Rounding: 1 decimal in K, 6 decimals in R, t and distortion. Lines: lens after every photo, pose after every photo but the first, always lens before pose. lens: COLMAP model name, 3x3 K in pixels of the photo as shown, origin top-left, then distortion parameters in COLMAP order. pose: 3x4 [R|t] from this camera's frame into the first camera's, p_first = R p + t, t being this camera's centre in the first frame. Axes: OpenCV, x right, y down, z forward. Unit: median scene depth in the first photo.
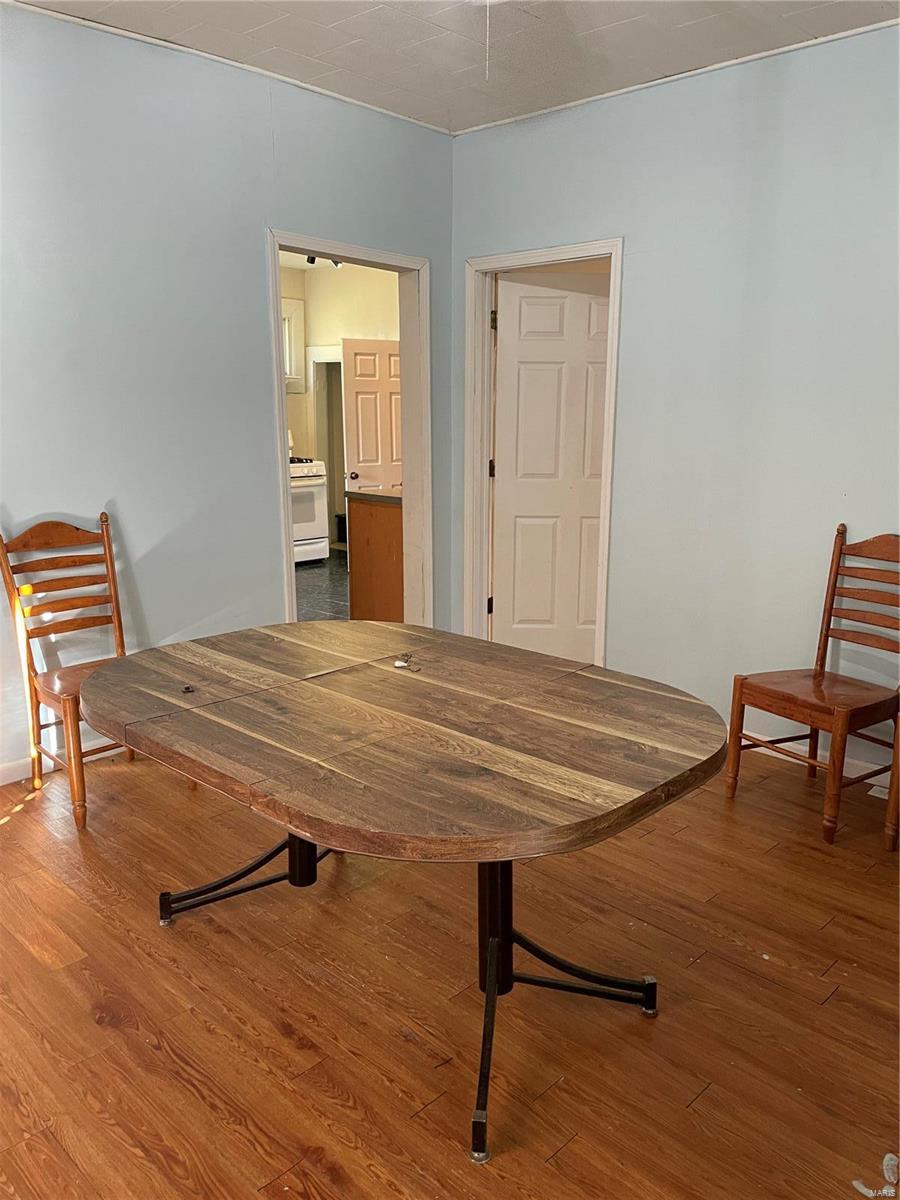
lens RADIAL K [[935.6, 0, 448.7], [0, 935.6, 602.0], [0, 0, 1]] dist [0.089852, -0.008424]
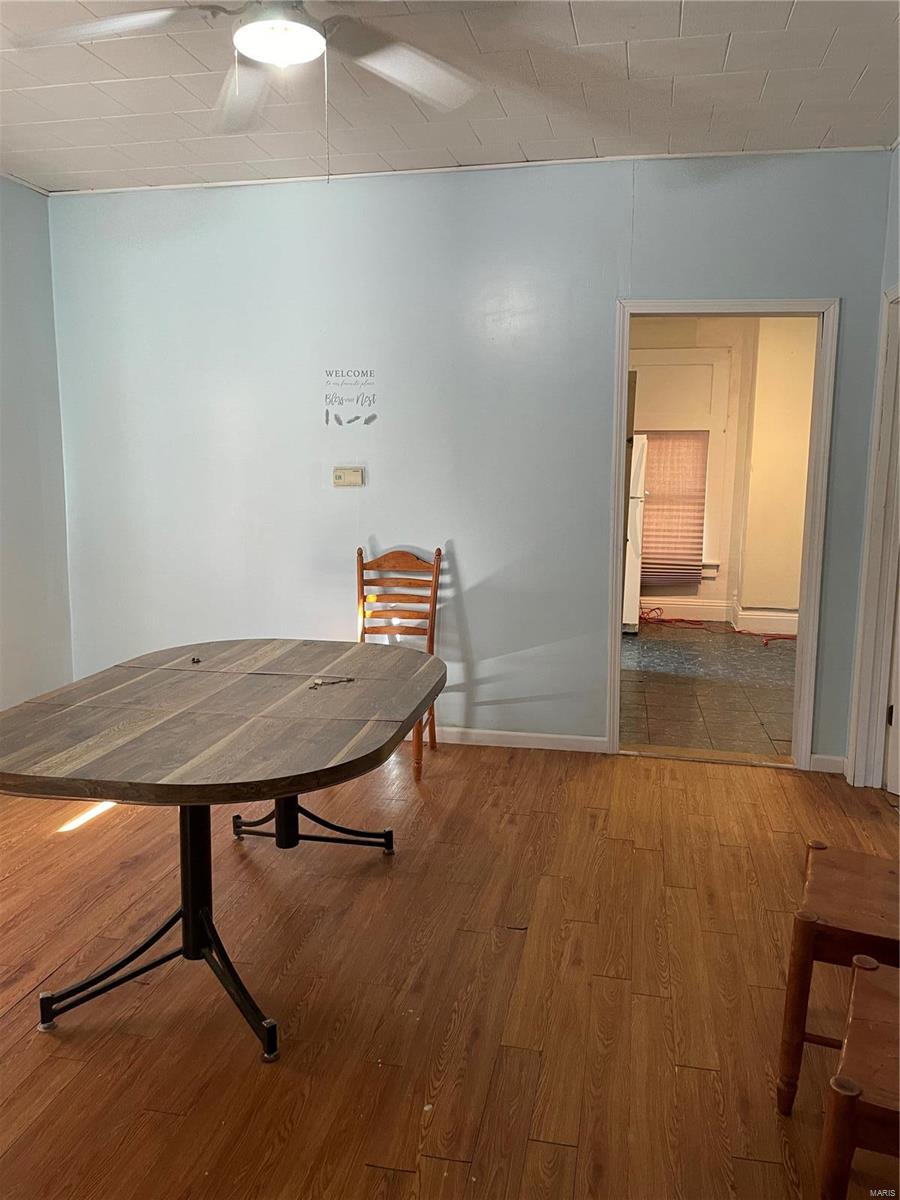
lens RADIAL K [[935.6, 0, 451.1], [0, 935.6, 593.4], [0, 0, 1]] dist [0.089852, -0.008424]
pose [[0.540639, 0.124509, -0.831990, 1.044214], [-0.182827, 0.982739, 0.028265, -0.110804], [0.821148, 0.136829, 0.554071, 0.498723]]
